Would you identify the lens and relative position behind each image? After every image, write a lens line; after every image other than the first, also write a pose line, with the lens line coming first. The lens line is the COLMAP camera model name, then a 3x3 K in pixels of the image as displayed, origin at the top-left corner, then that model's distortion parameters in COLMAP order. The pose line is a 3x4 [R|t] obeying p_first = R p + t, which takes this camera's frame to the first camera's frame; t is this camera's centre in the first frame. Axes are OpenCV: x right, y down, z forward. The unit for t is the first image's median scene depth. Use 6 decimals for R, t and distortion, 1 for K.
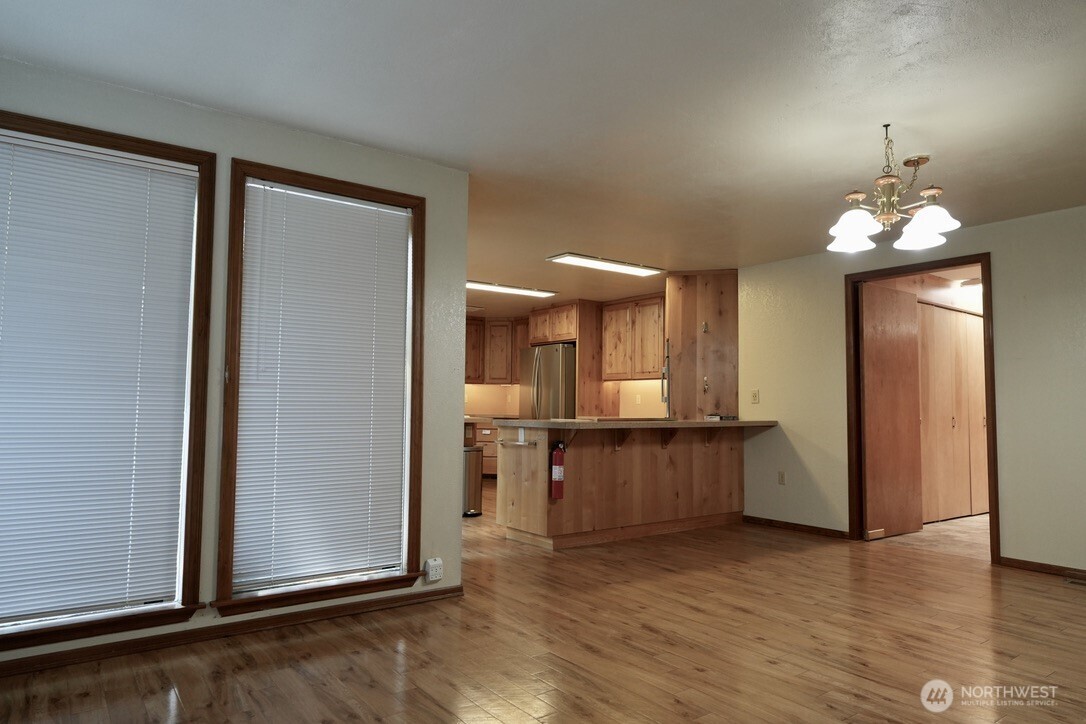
lens RADIAL K [[680.8, 0, 543.6], [0, 680.8, 362.3], [0, 0, 1]] dist [-0.007154, -0.000558]
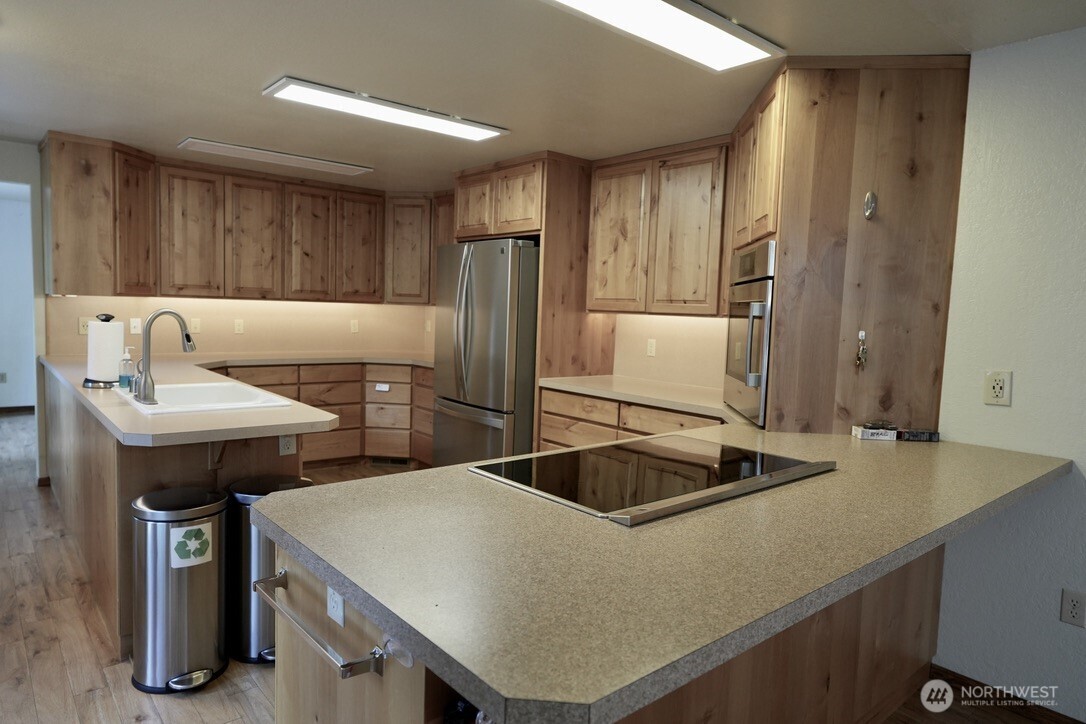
lens RADIAL K [[680.8, 0, 542.1], [0, 680.8, 363.3], [0, 0, 1]] dist [-0.007154, -0.000558]
pose [[0.997517, 0.018765, 0.067881, 0.015767], [-0.028598, 0.988735, 0.146919, -0.010405], [-0.064359, -0.148495, 0.986817, 0.473497]]
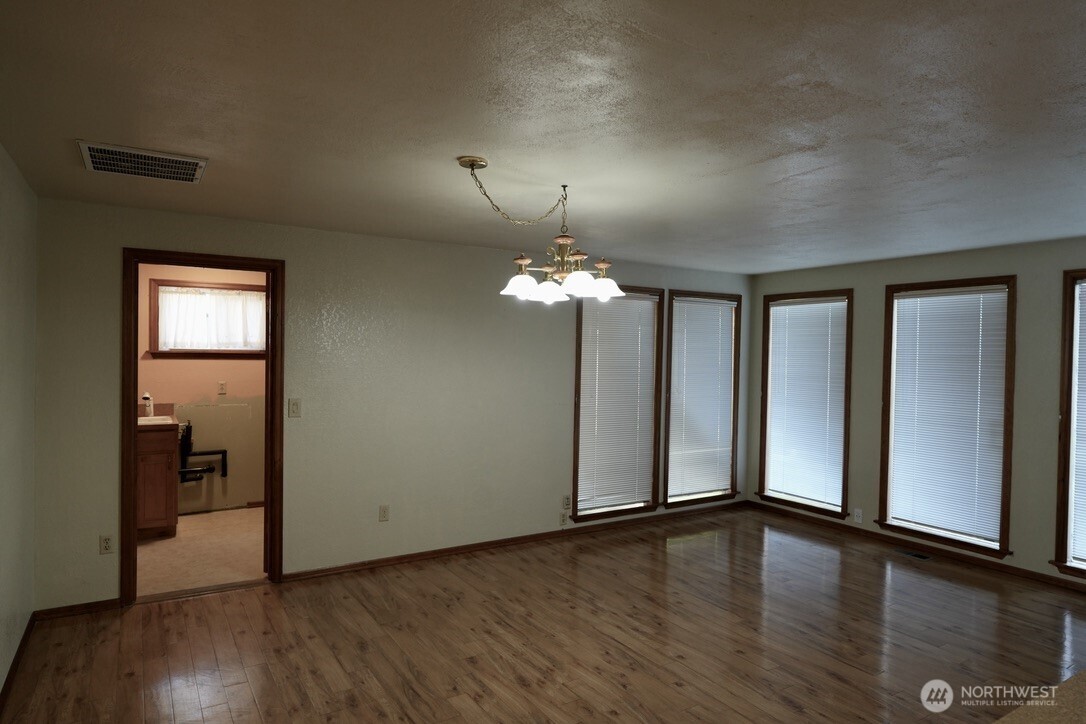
lens RADIAL K [[653.8, 0, 541.7], [0, 653.8, 363.8], [0, 0, 1]] dist [0.029510, 0.001511]
pose [[-0.996206, -0.026171, 0.082996, 0.403014], [-0.030885, 0.997951, -0.056034, -0.017317], [-0.081359, -0.058385, -0.994973, 1.801913]]
